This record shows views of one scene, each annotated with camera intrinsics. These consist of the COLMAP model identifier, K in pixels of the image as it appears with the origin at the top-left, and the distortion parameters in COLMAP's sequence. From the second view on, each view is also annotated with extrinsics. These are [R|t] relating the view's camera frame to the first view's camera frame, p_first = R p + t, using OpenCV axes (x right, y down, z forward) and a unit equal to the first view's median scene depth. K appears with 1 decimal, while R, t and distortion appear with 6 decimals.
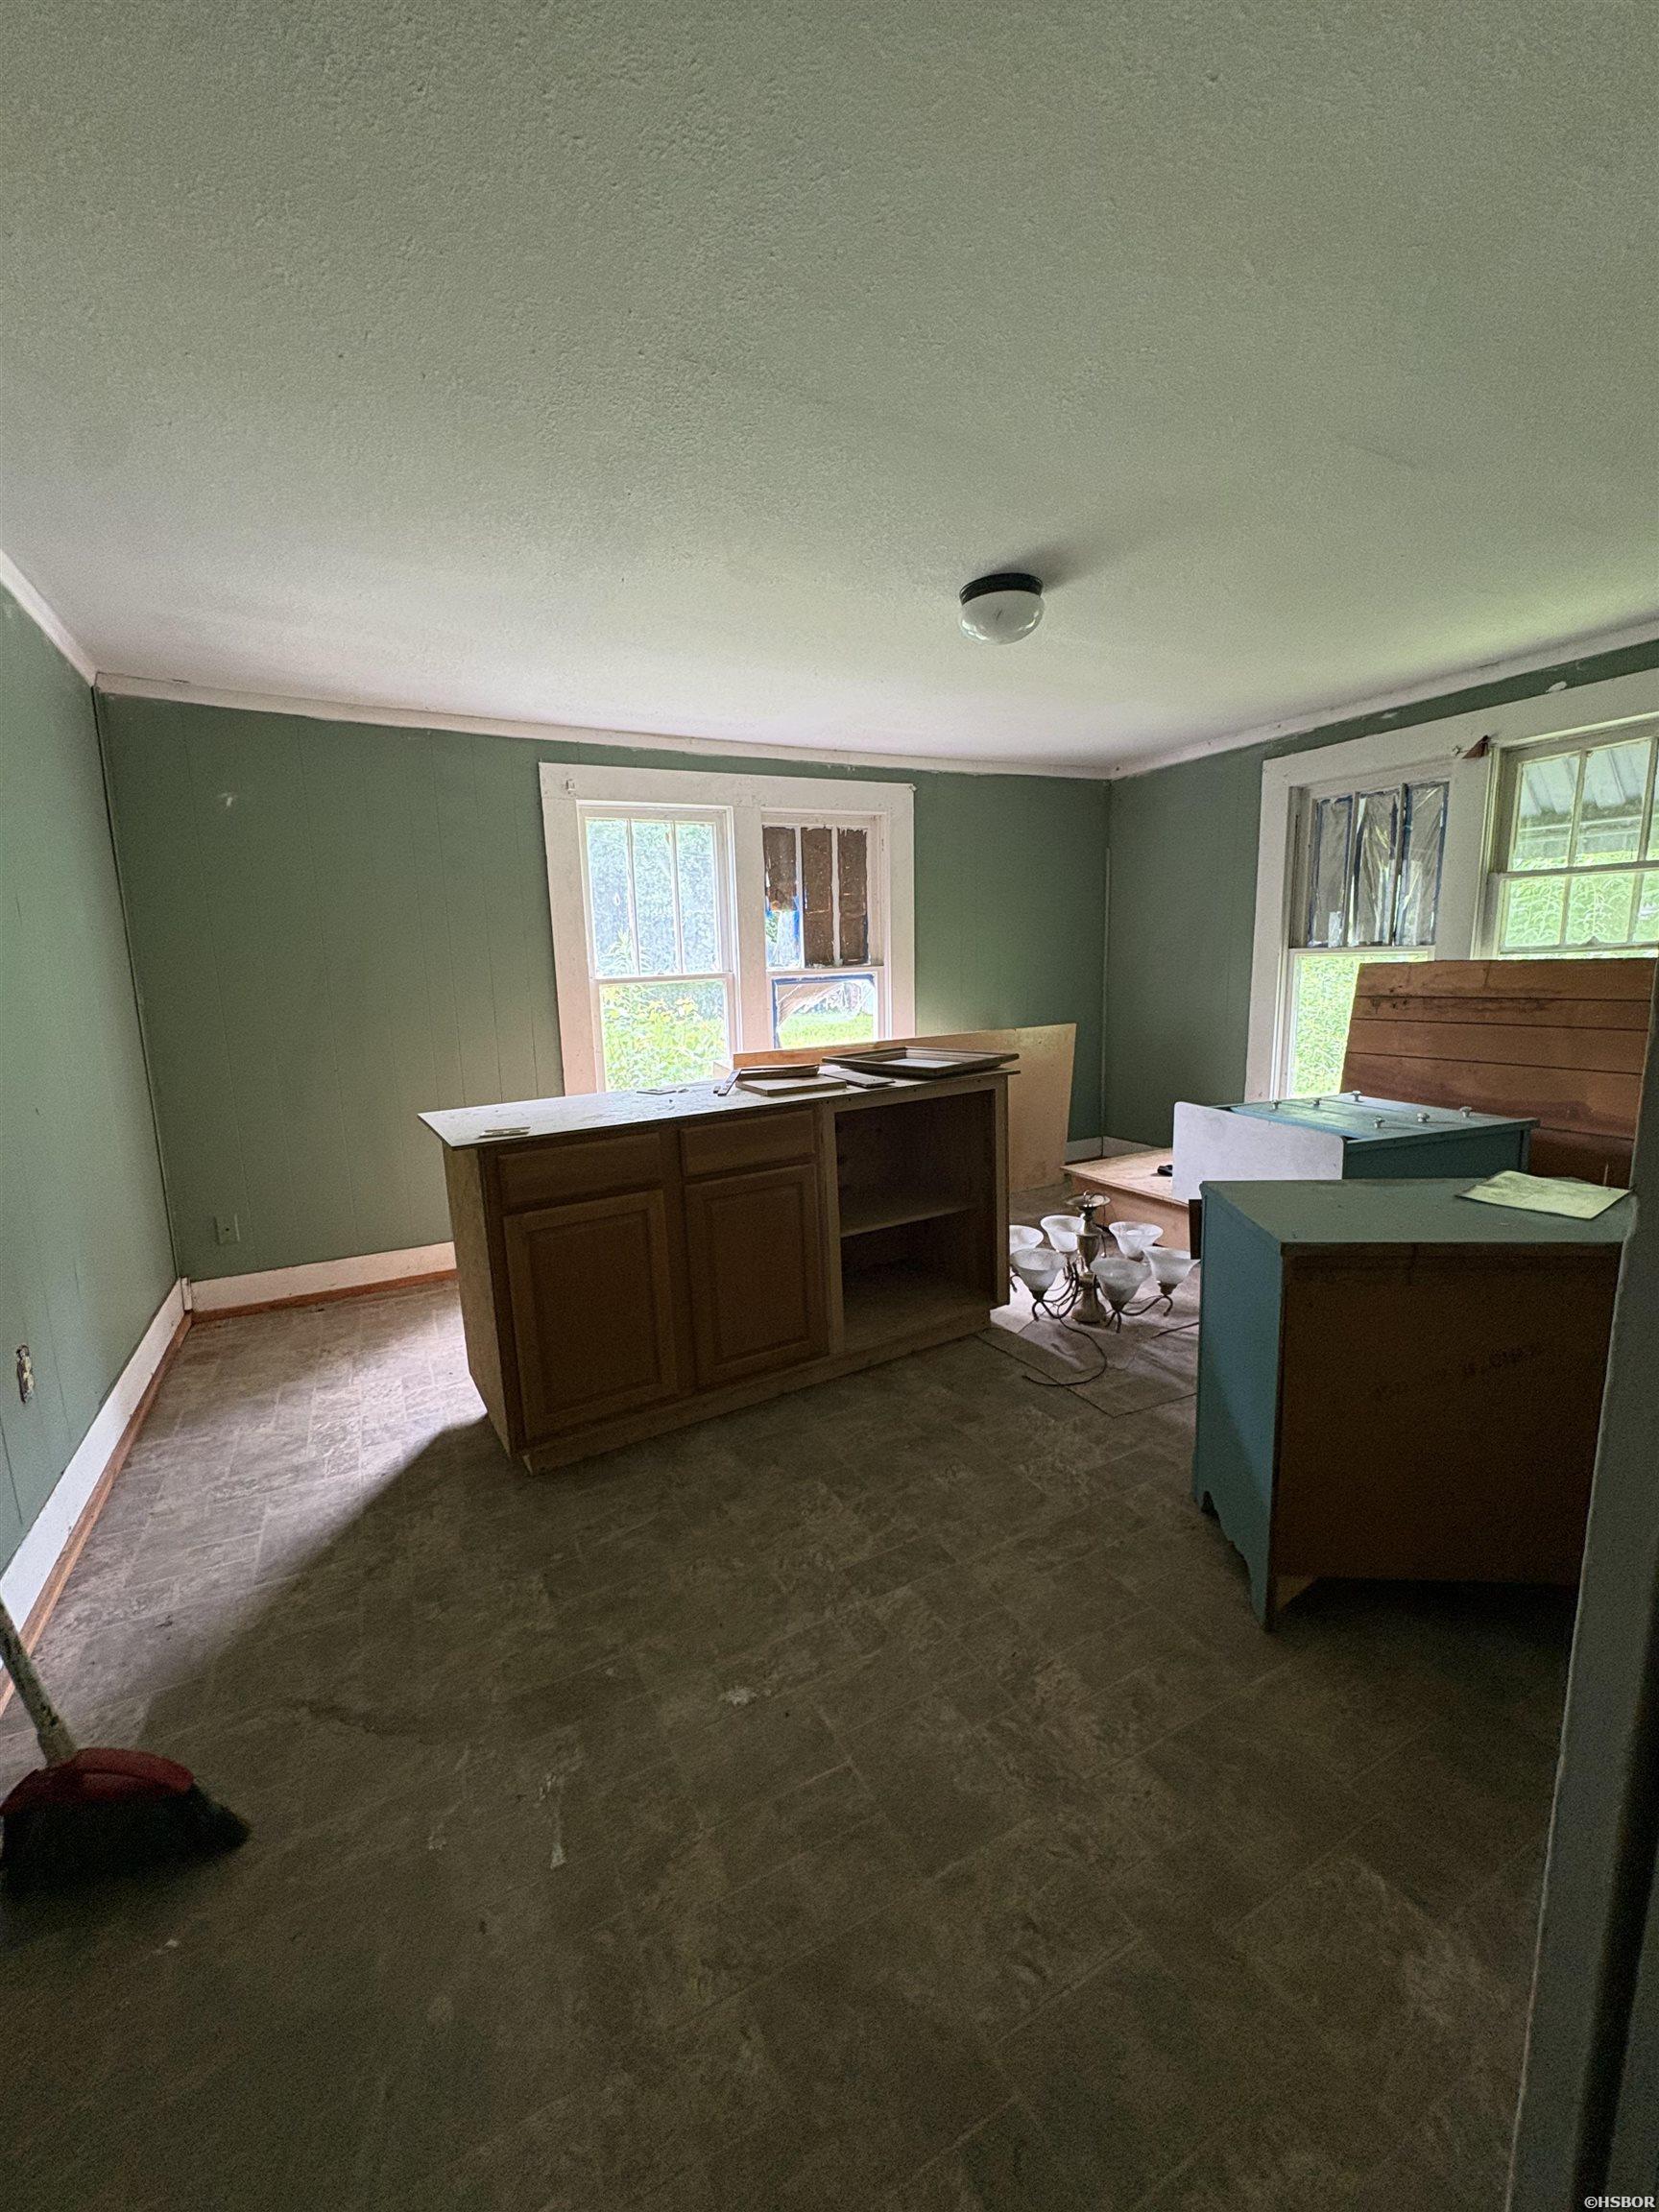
lens RADIAL K [[886.8, 0, 829.5], [0, 886.8, 1106.0], [0, 0, 1]] dist [0.000732, -0.000036]
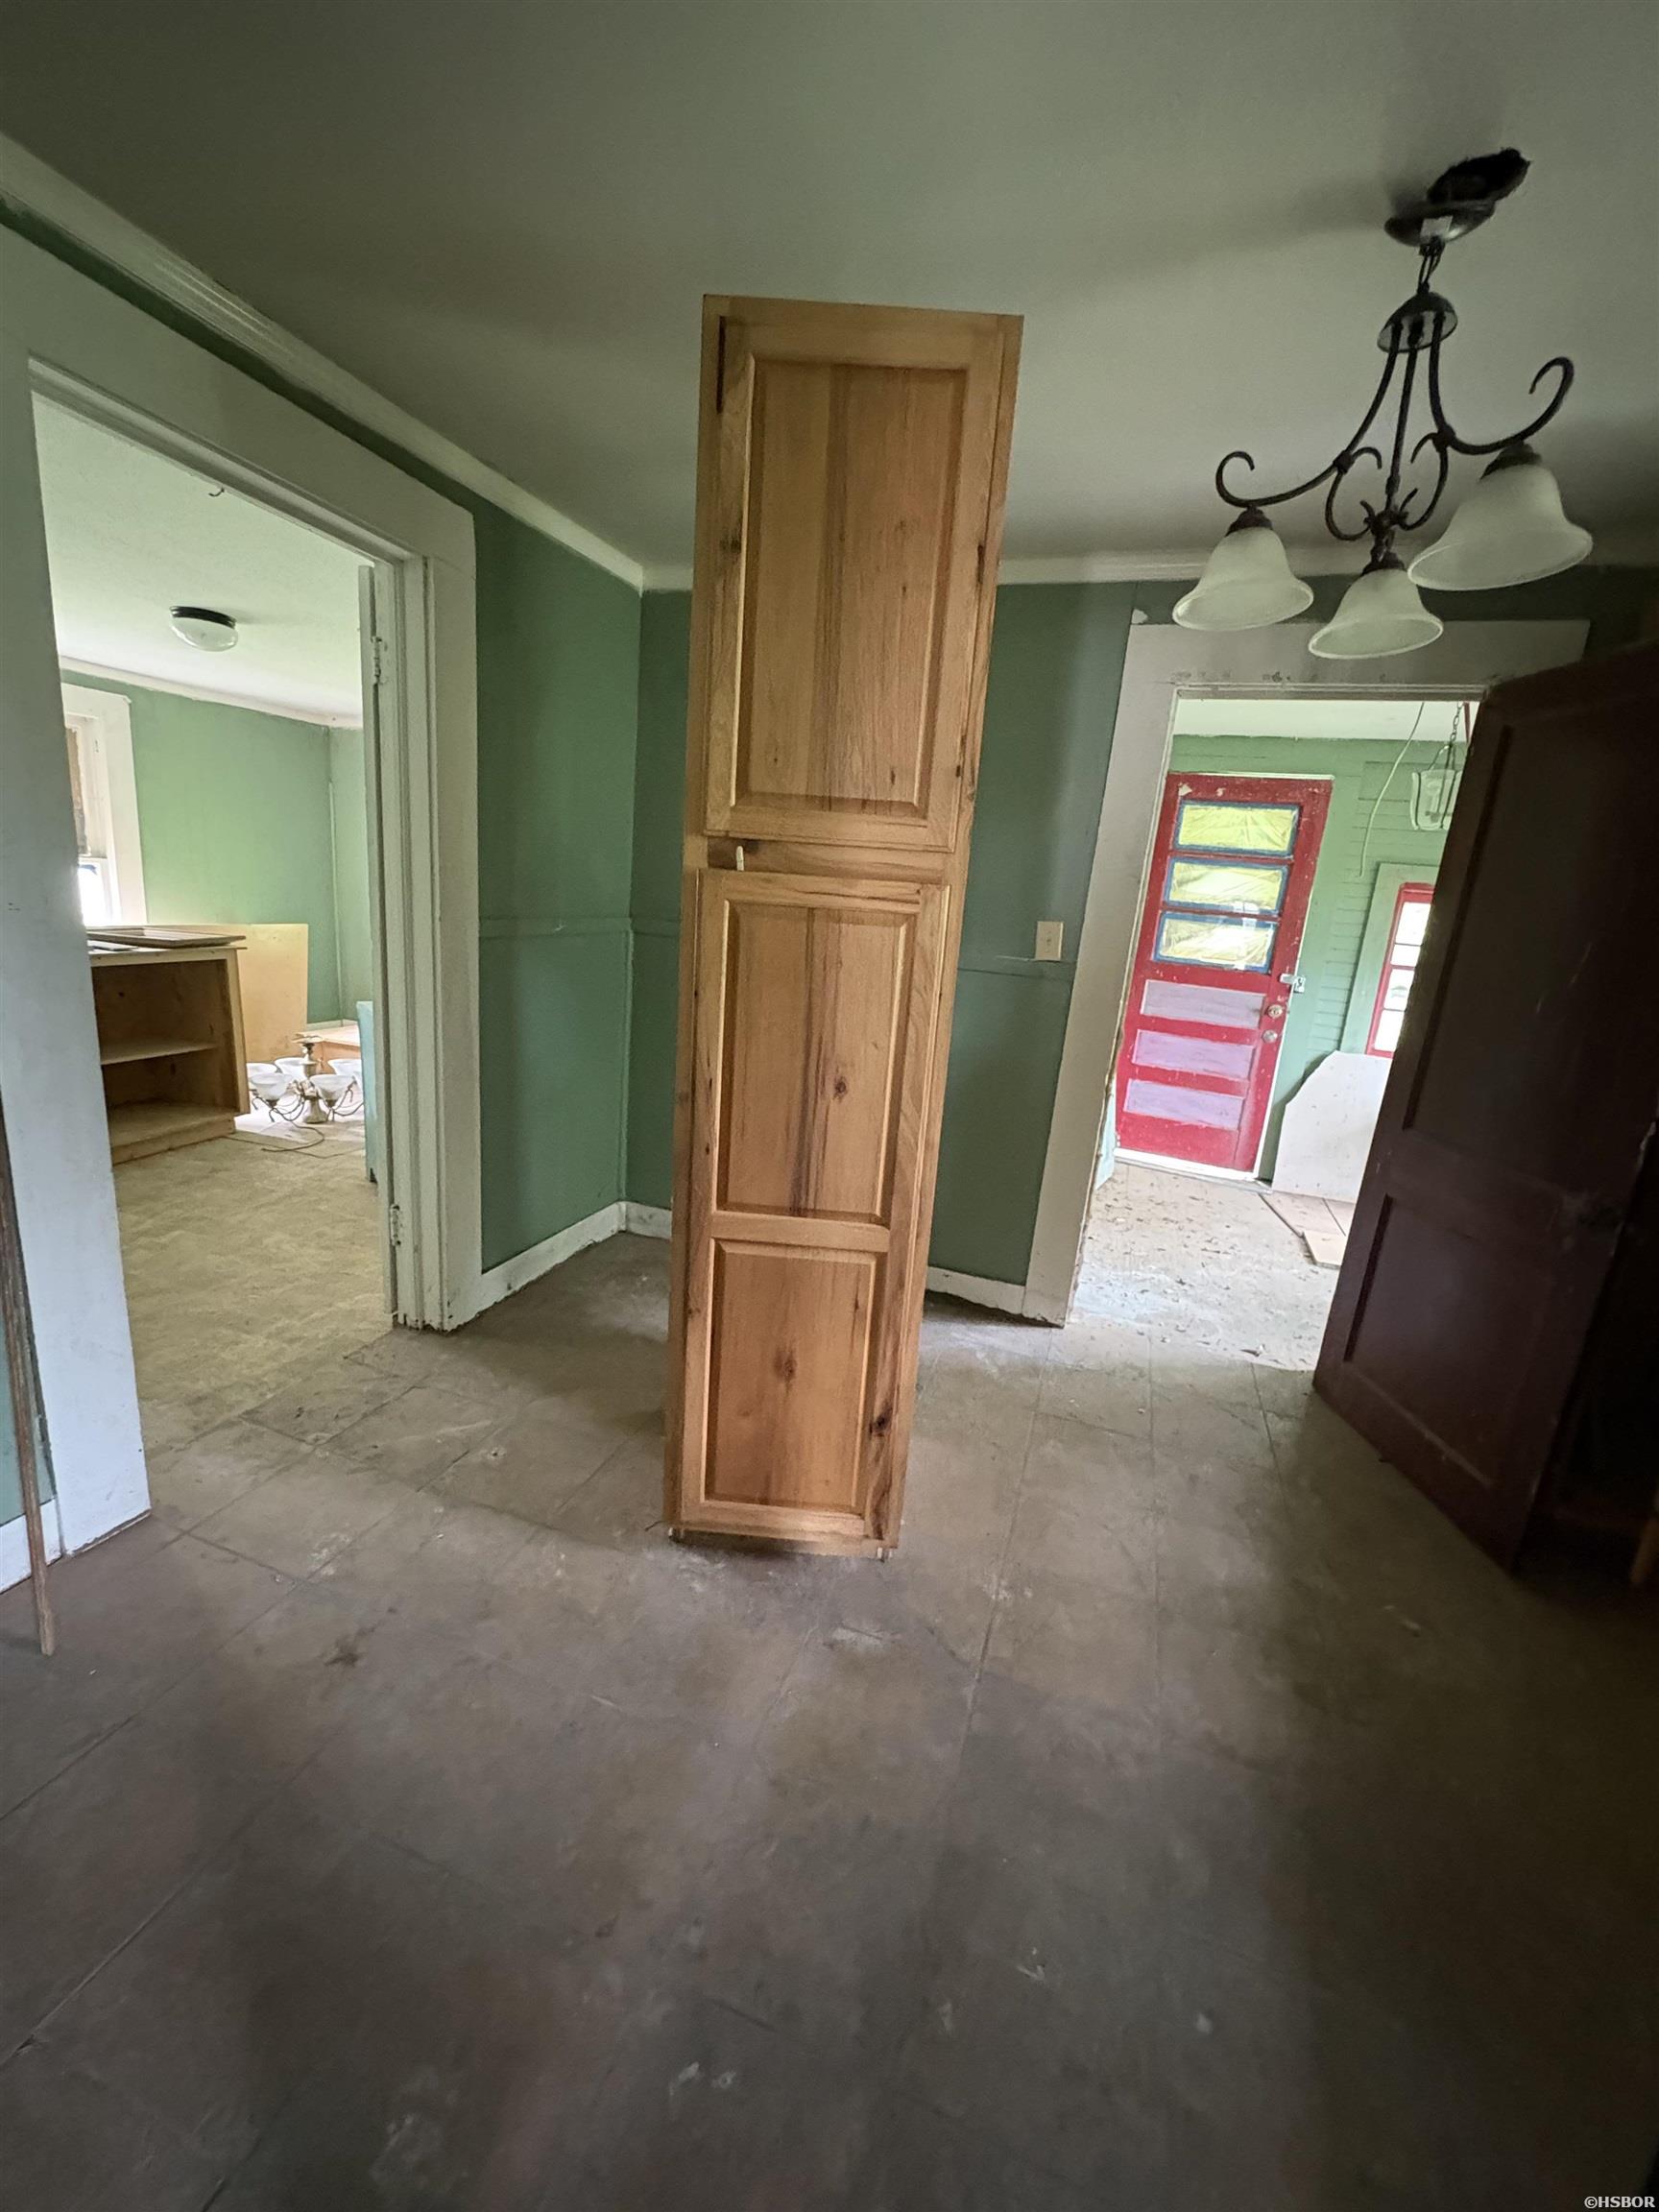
lens RADIAL K [[886.8, 0, 829.5], [0, 886.8, 1106.0], [0, 0, 1]] dist [0.000732, -0.000036]
pose [[0.727109, -0.068498, 0.683097, -0.091630], [0.014196, 0.996297, 0.084794, 0.104097], [-0.686376, -0.051957, 0.725389, -0.665735]]
